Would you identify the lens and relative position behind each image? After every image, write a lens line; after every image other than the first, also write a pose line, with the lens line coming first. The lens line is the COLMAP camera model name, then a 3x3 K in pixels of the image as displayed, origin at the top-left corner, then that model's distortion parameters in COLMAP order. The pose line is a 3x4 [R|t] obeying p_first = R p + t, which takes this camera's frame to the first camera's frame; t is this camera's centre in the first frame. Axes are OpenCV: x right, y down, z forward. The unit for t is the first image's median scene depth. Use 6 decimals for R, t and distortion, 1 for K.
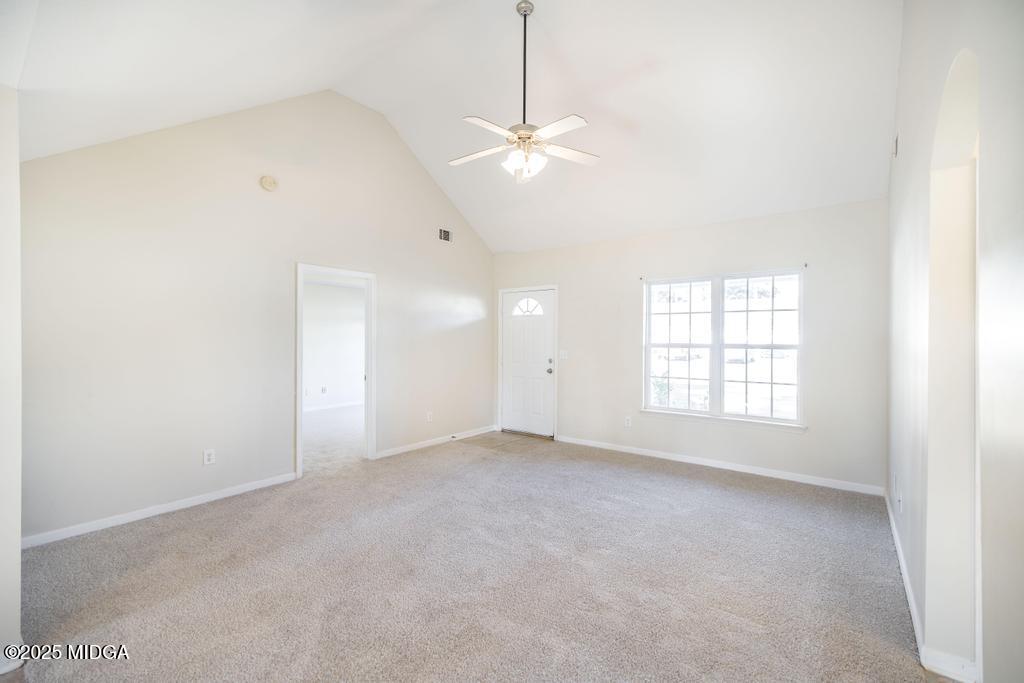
lens RADIAL K [[444.9, 0, 513.7], [0, 444.9, 340.9], [0, 0, 1]] dist [0.012799, -0.000072]
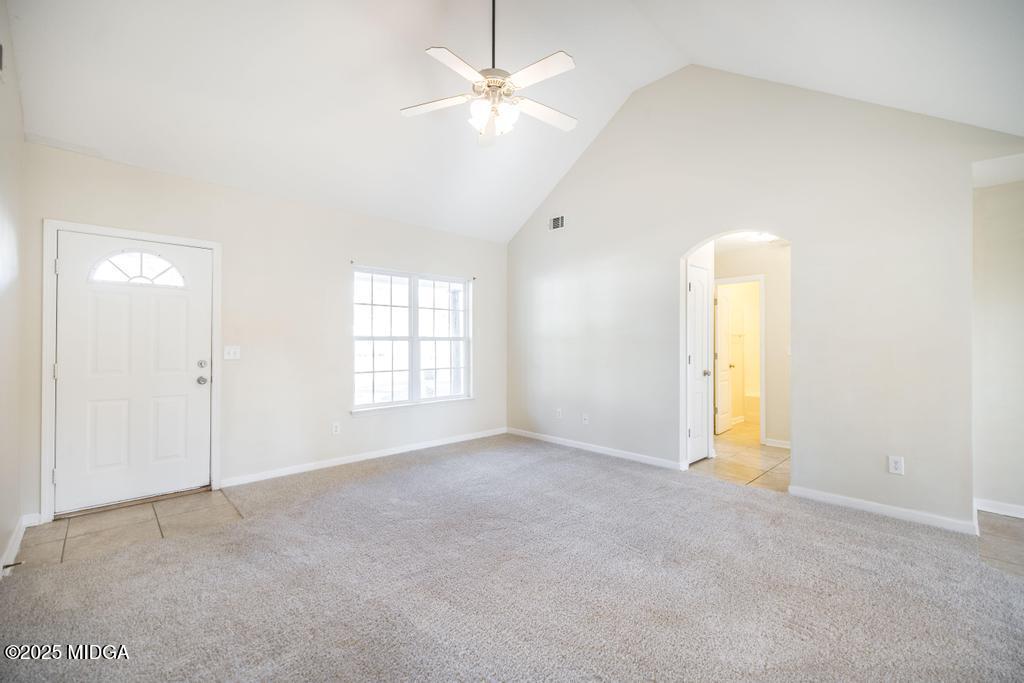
lens RADIAL K [[444.9, 0, 508.1], [0, 444.9, 339.7], [0, 0, 1]] dist [0.012799, -0.000072]
pose [[0.148976, 0.003114, 0.988836, -0.470498], [0.002037, 0.999992, -0.003456, 0.014642], [-0.988839, 0.002529, 0.148968, 0.492828]]
